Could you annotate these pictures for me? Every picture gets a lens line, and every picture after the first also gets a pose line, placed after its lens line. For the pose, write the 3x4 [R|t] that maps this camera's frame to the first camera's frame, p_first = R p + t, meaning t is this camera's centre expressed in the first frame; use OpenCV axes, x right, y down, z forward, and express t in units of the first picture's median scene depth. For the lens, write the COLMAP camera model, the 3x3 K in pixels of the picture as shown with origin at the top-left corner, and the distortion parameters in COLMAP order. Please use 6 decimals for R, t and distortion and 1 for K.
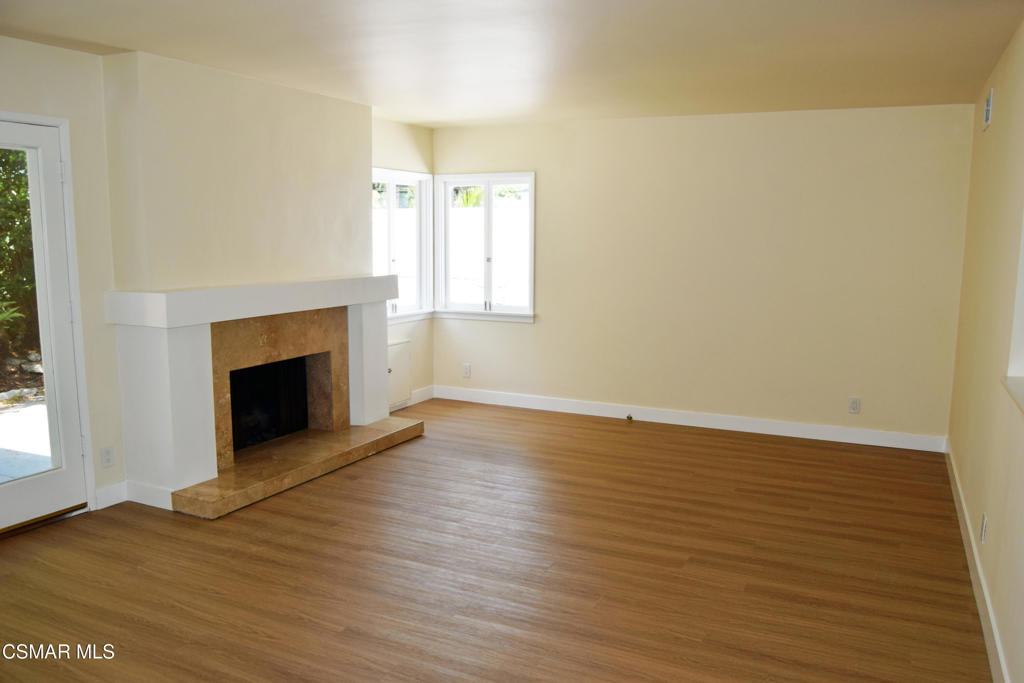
lens RADIAL K [[805.8, 0, 510.8], [0, 805.8, 343.7], [0, 0, 1]] dist [-0.033955, -0.004545]
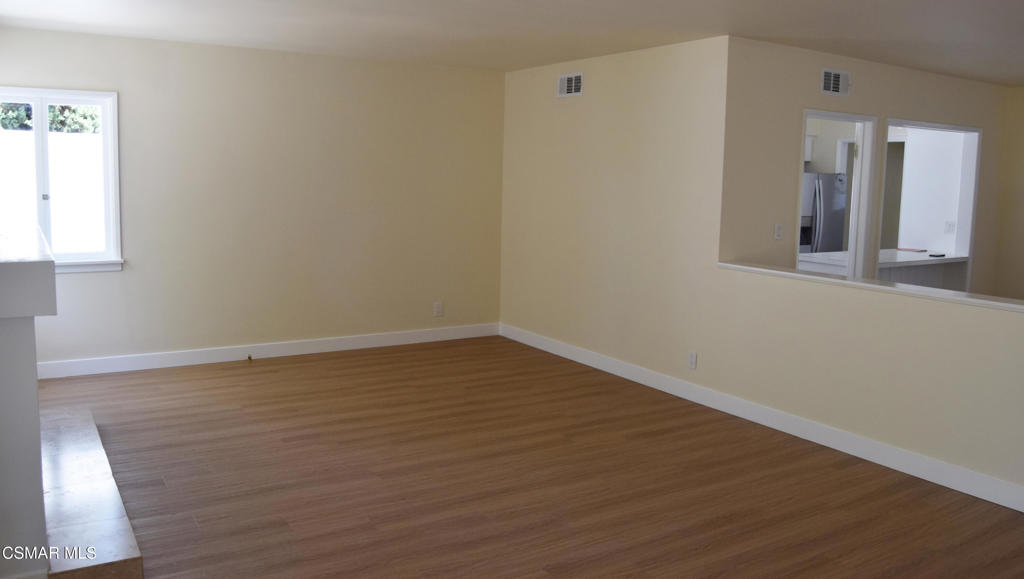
lens RADIAL K [[799.7, 0, 511.8], [0, 799.7, 286.1], [0, 0, 1]] dist [-0.069034, -0.000345]
pose [[0.523694, -0.110579, 0.844699, -0.621248], [0.087253, 0.993288, 0.075936, -0.049209], [-0.847426, 0.033935, 0.529827, 0.289341]]
